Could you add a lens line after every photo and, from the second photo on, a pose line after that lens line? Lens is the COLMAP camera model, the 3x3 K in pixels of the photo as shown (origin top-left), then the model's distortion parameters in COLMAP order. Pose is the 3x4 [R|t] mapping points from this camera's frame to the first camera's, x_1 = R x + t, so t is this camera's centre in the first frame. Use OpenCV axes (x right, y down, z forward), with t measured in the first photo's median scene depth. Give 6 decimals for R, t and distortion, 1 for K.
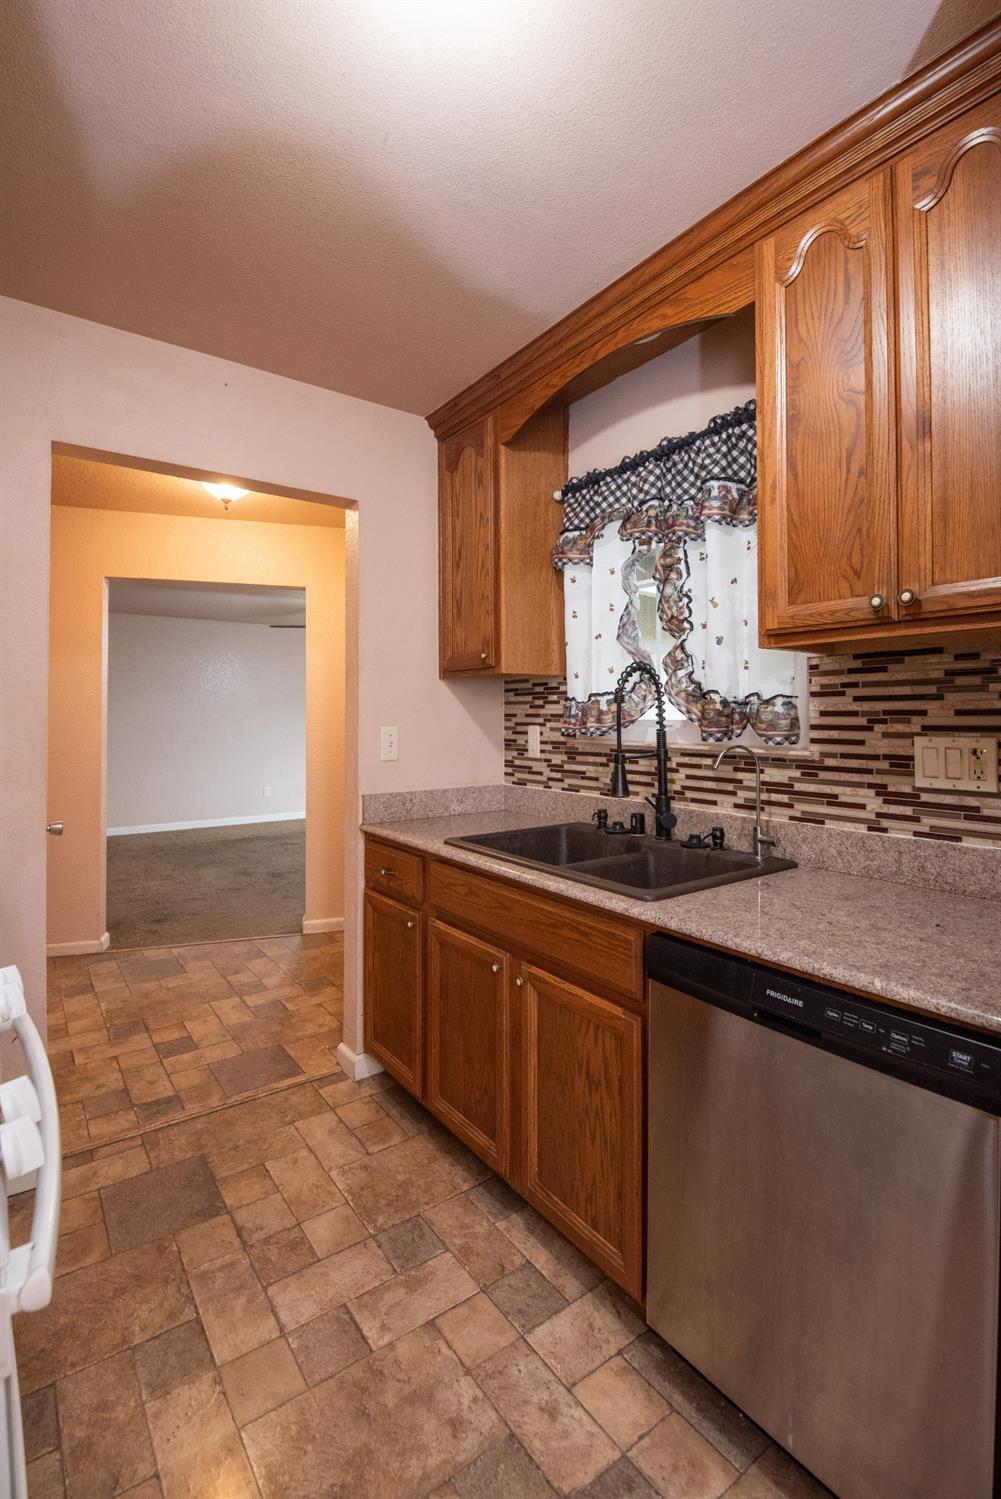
lens RADIAL K [[672.1, 0, 499.3], [0, 672.1, 731.0], [0, 0, 1]] dist [-0.001201, -0.010820]
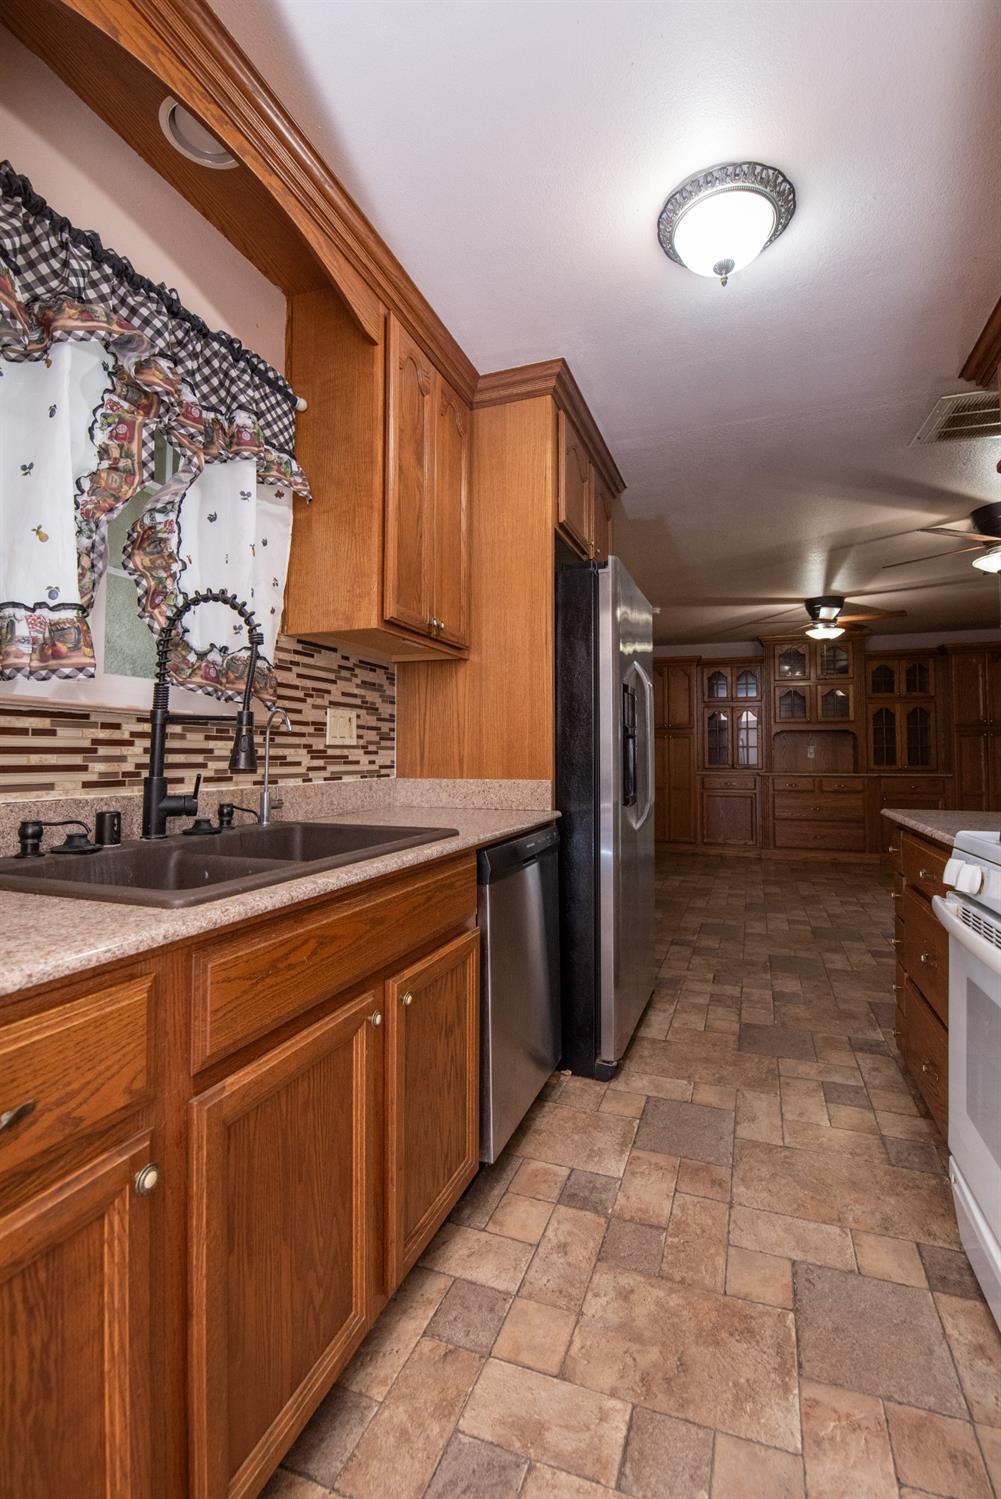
lens RADIAL K [[684.3, 0, 500.5], [0, 684.3, 749.5], [0, 0, 1]] dist [0.002276, -0.011493]
pose [[-0.558761, 0.008438, 0.829286, -0.666784], [0.013405, 0.999909, -0.001143, 0.087909], [-0.829221, 0.010478, -0.558823, 1.320717]]
